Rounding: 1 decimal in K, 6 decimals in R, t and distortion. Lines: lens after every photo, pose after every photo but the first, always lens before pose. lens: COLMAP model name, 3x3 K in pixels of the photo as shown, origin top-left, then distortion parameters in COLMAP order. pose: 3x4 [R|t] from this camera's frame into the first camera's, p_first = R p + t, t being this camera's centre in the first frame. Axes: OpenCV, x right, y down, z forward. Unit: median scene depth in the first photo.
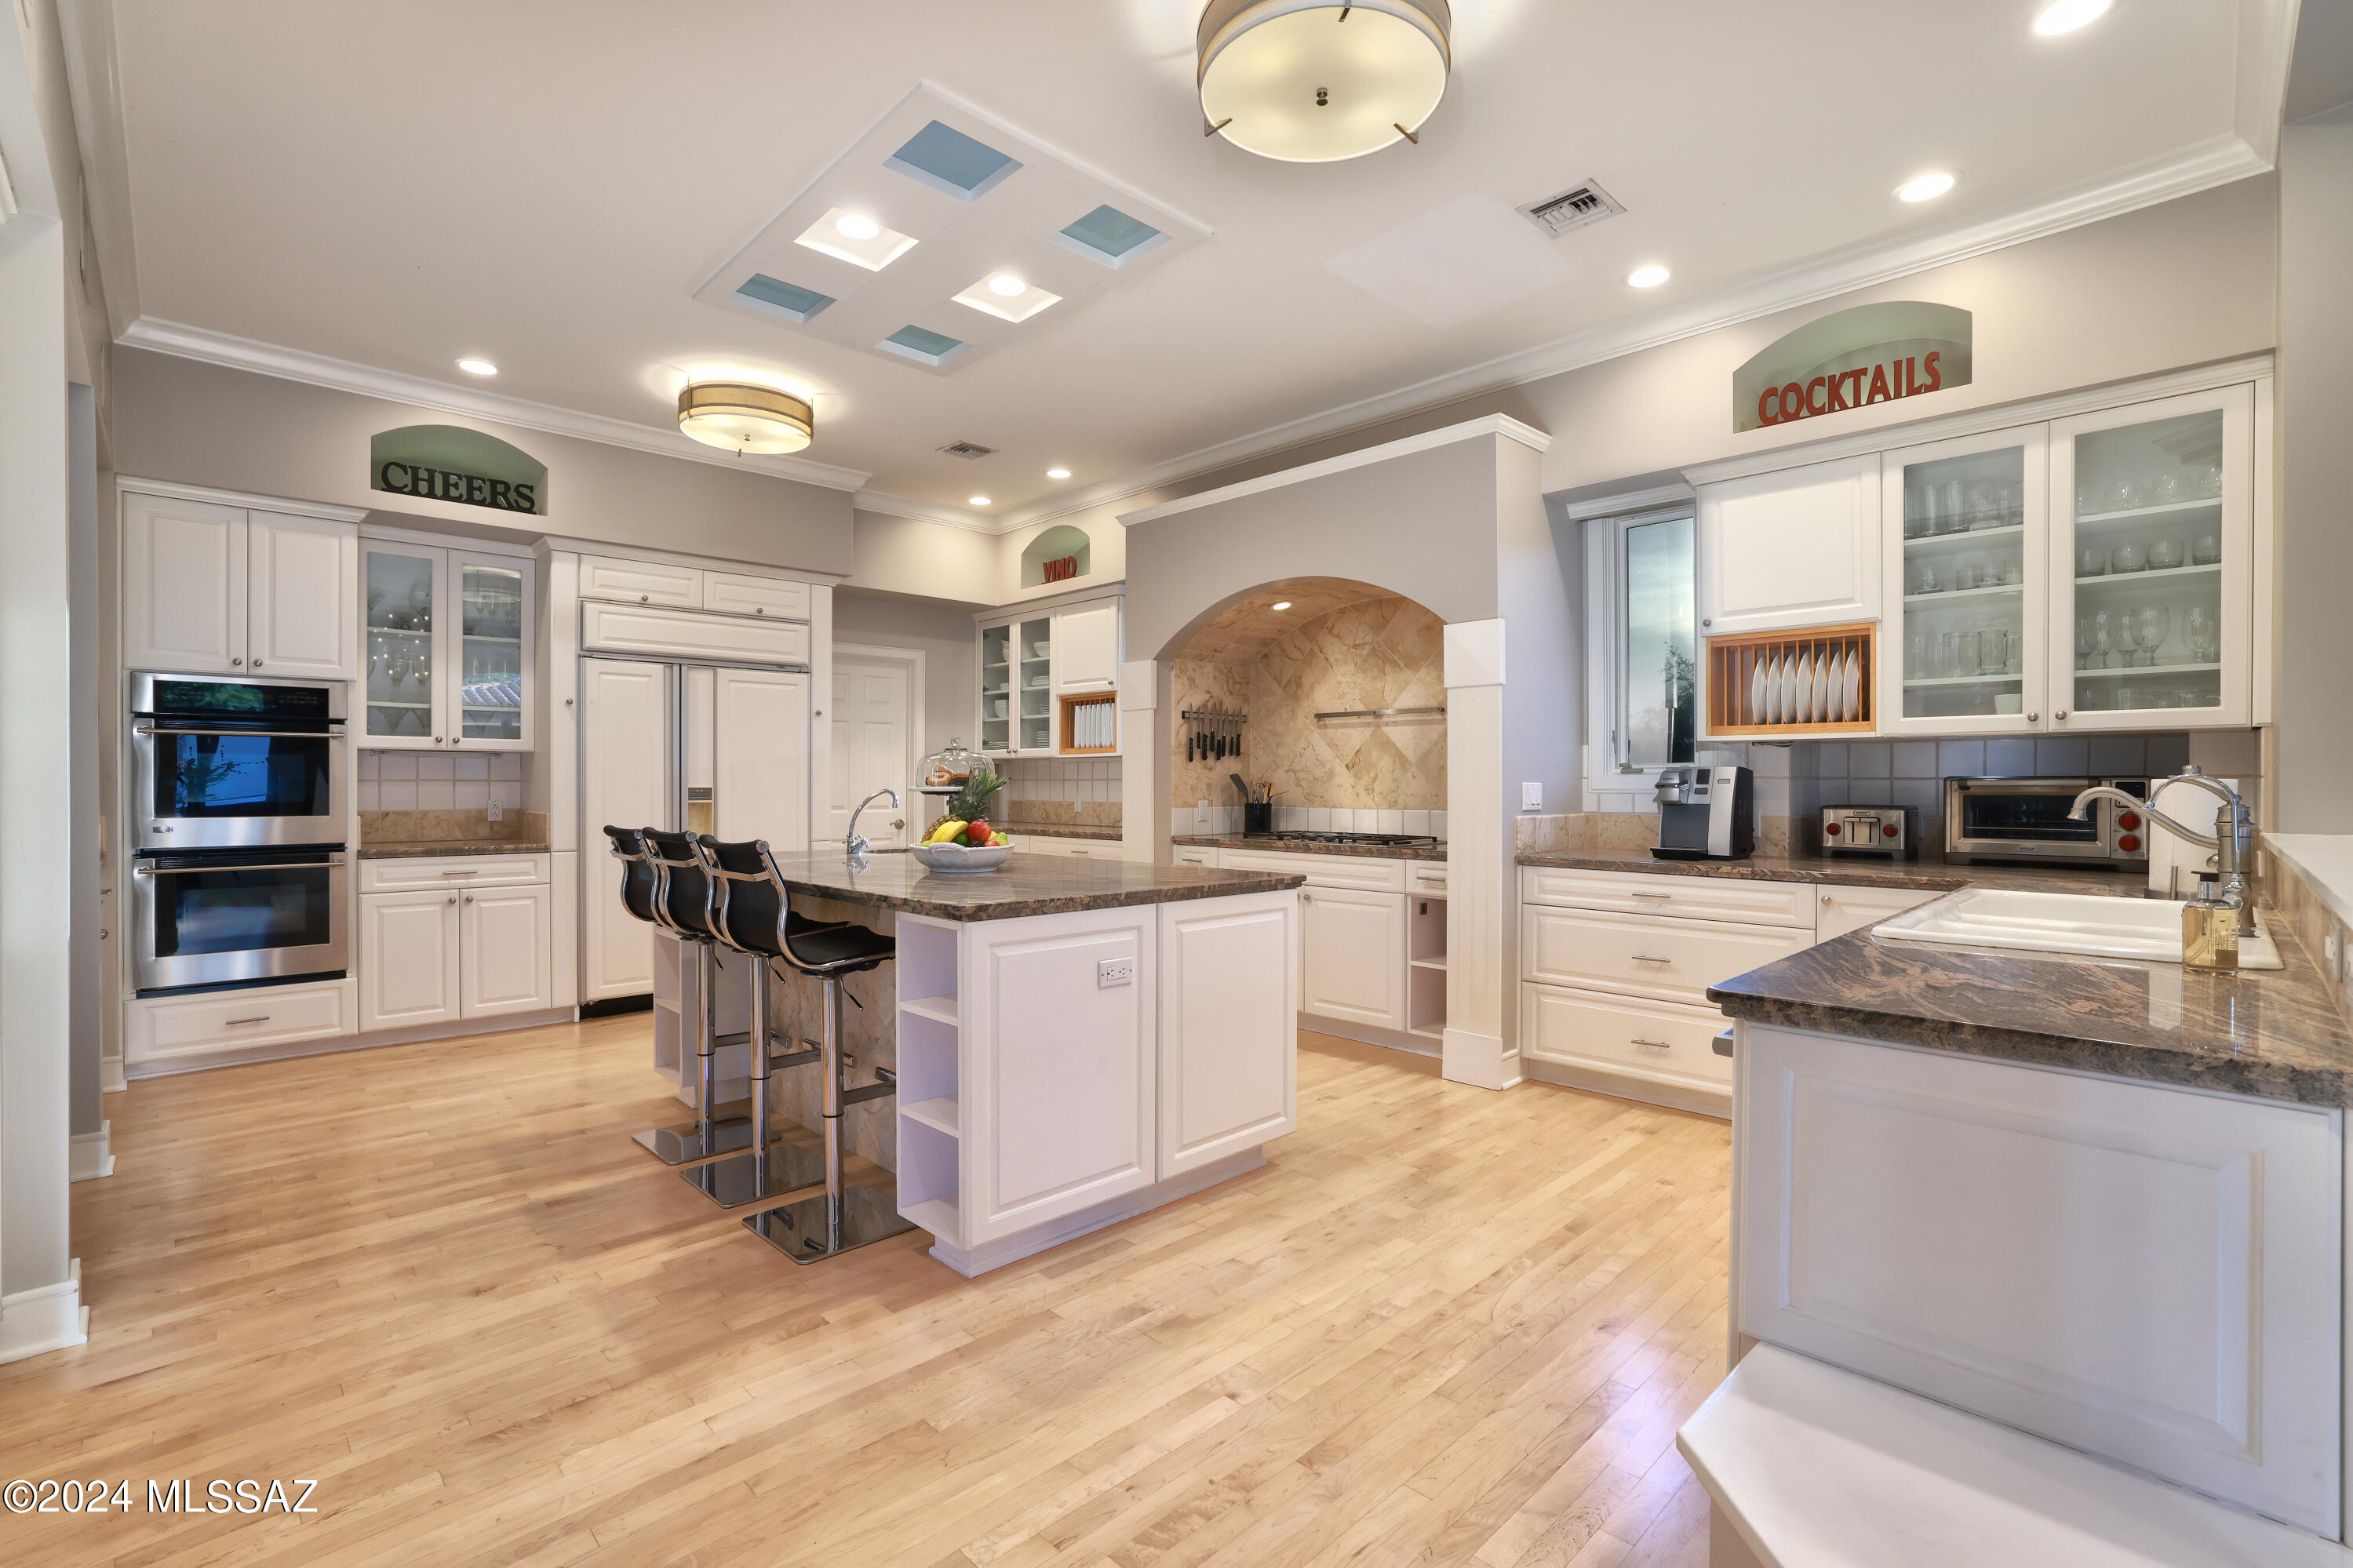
lens RADIAL K [[1064.3, 0, 1179.1], [0, 1064.3, 778.1], [0, 0, 1]] dist [-0.006130, 0.000693]
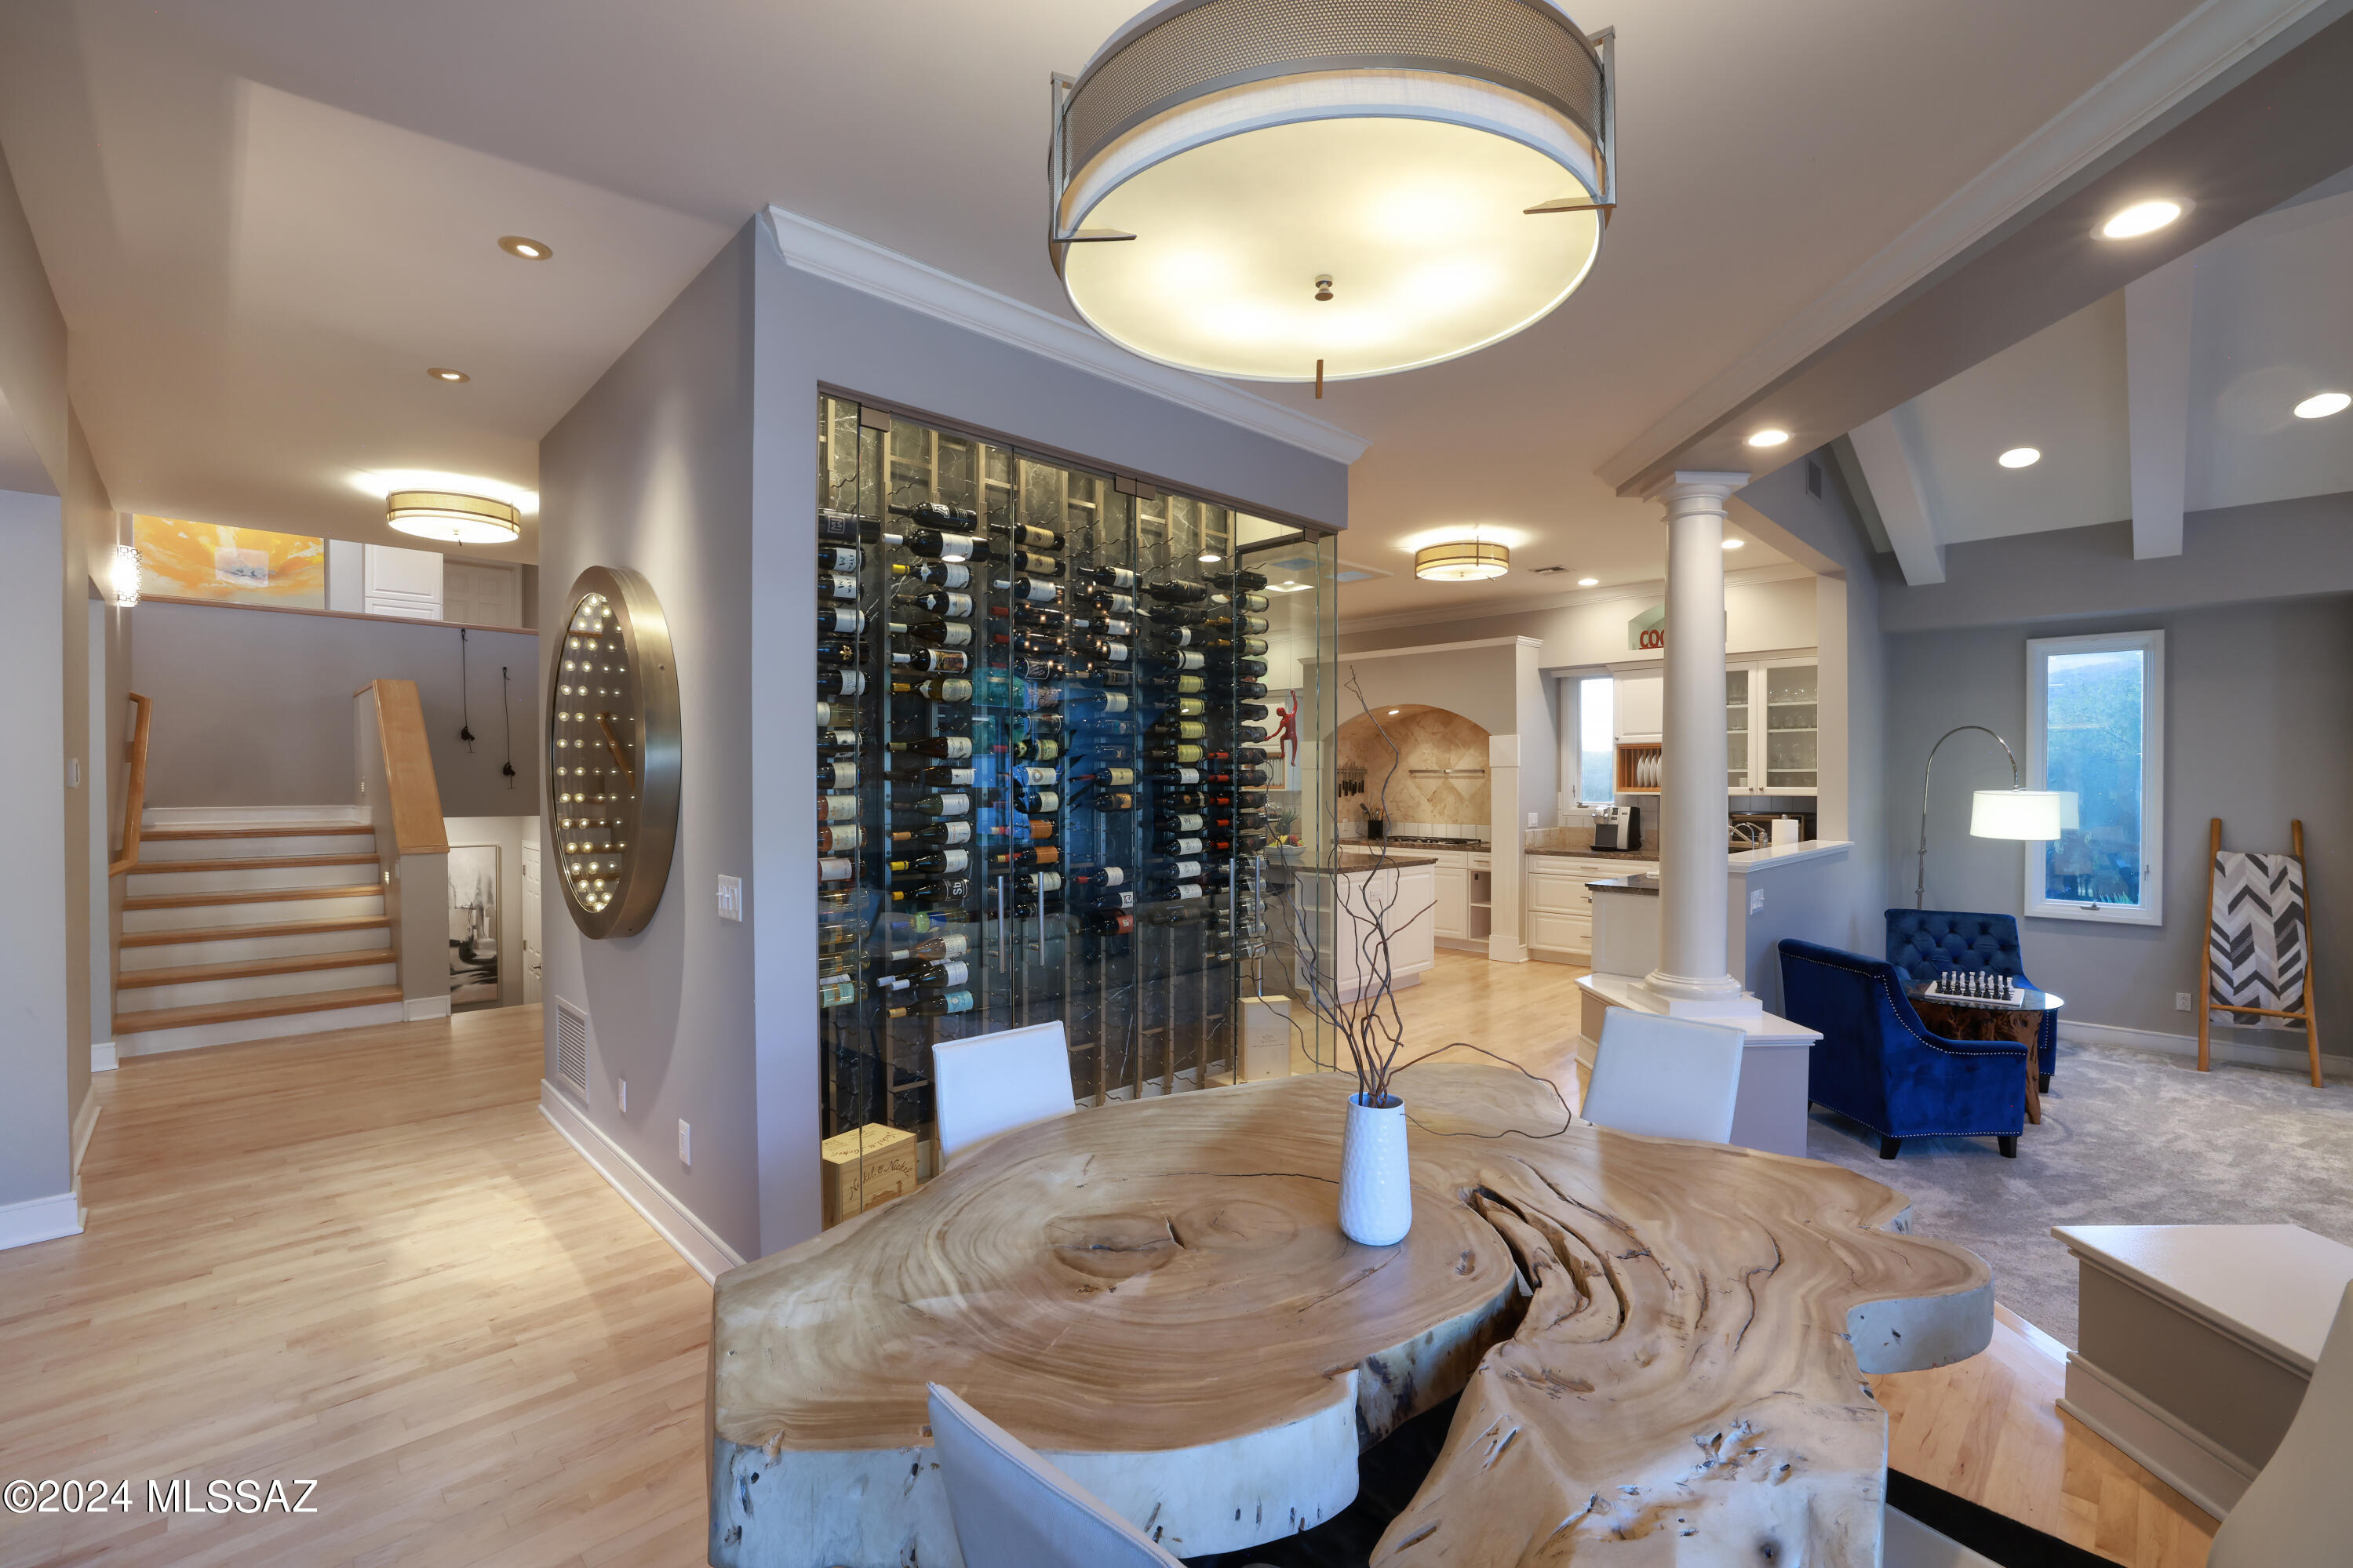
lens RADIAL K [[1016.7, 0, 1190.3], [0, 1016.7, 774.7], [0, 0, 1]] dist [-0.029544, 0.008803]
pose [[0.999892, -0.002053, 0.014578, -0.314278], [0.002057, 0.999998, -0.000273, -0.063227], [-0.014578, 0.000303, 0.999894, -0.826165]]
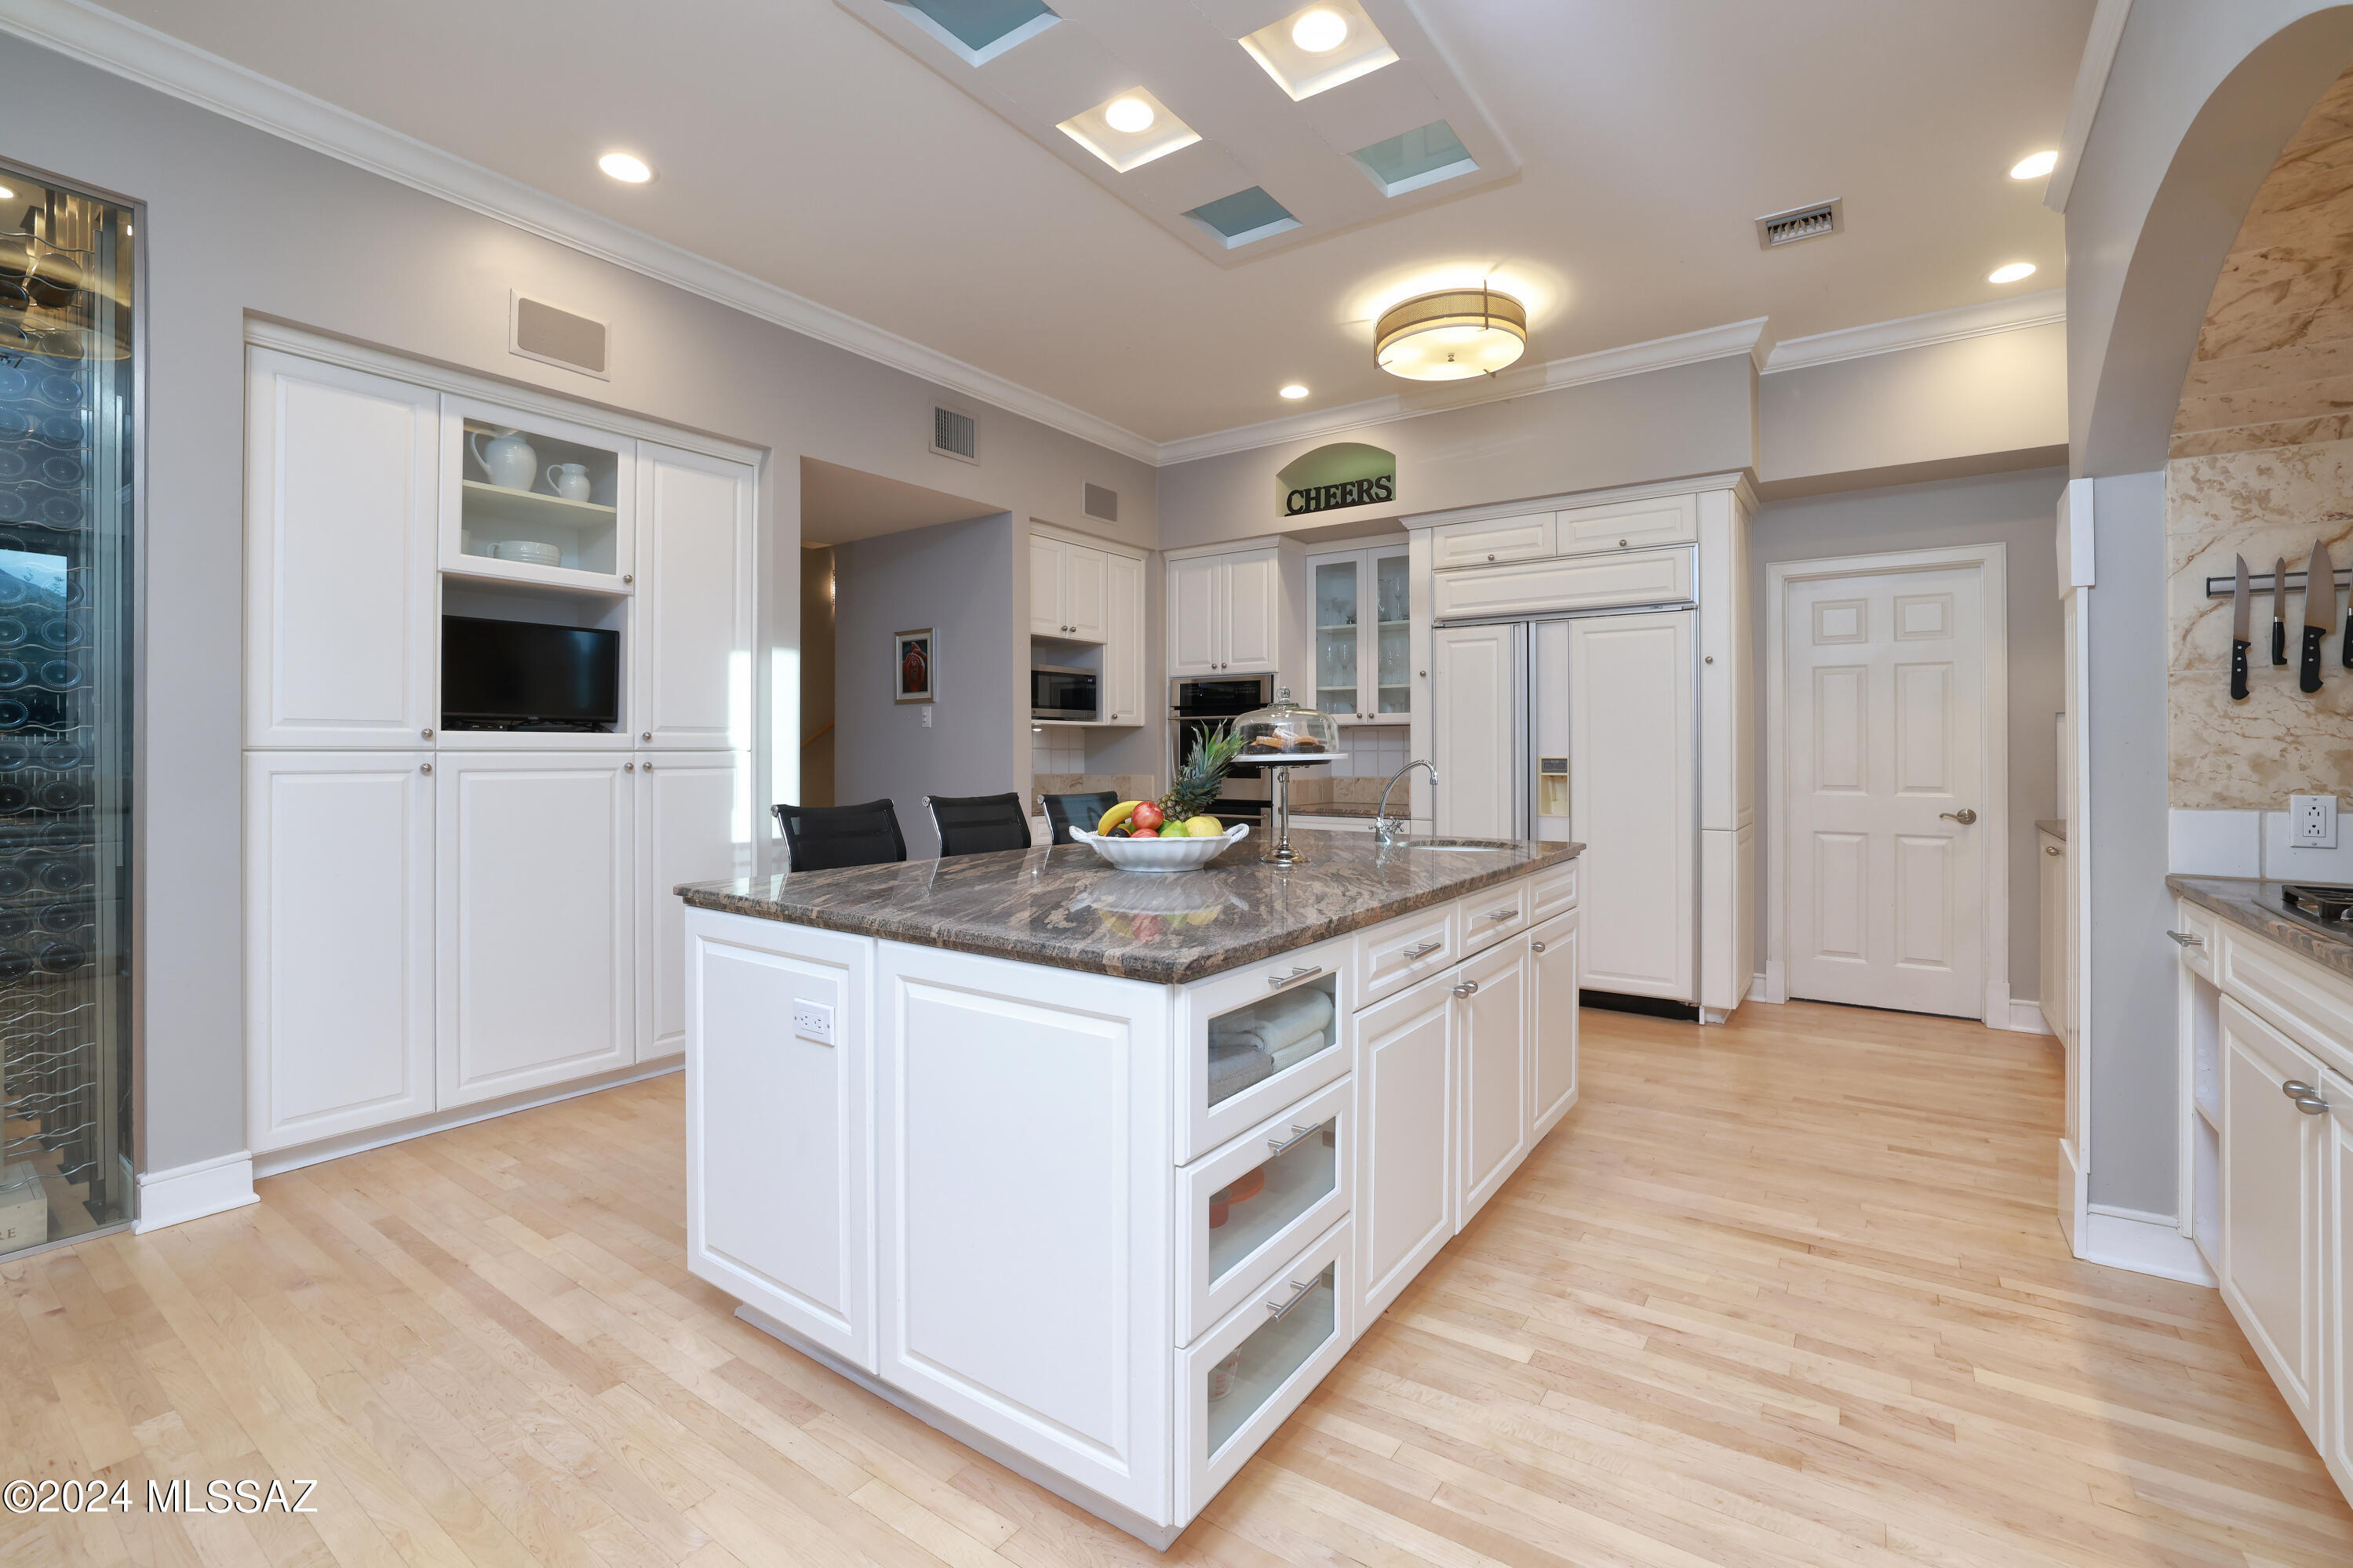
lens RADIAL K [[1016.7, 0, 1185.7], [0, 1016.7, 726.5], [0, 0, 1]] dist [-0.029544, 0.008803]
pose [[0.187069, -0.027730, -0.981955, 0.360205], [0.001782, 0.999609, -0.027889, 0.006107], [0.982345, 0.003467, 0.187045, 0.625684]]
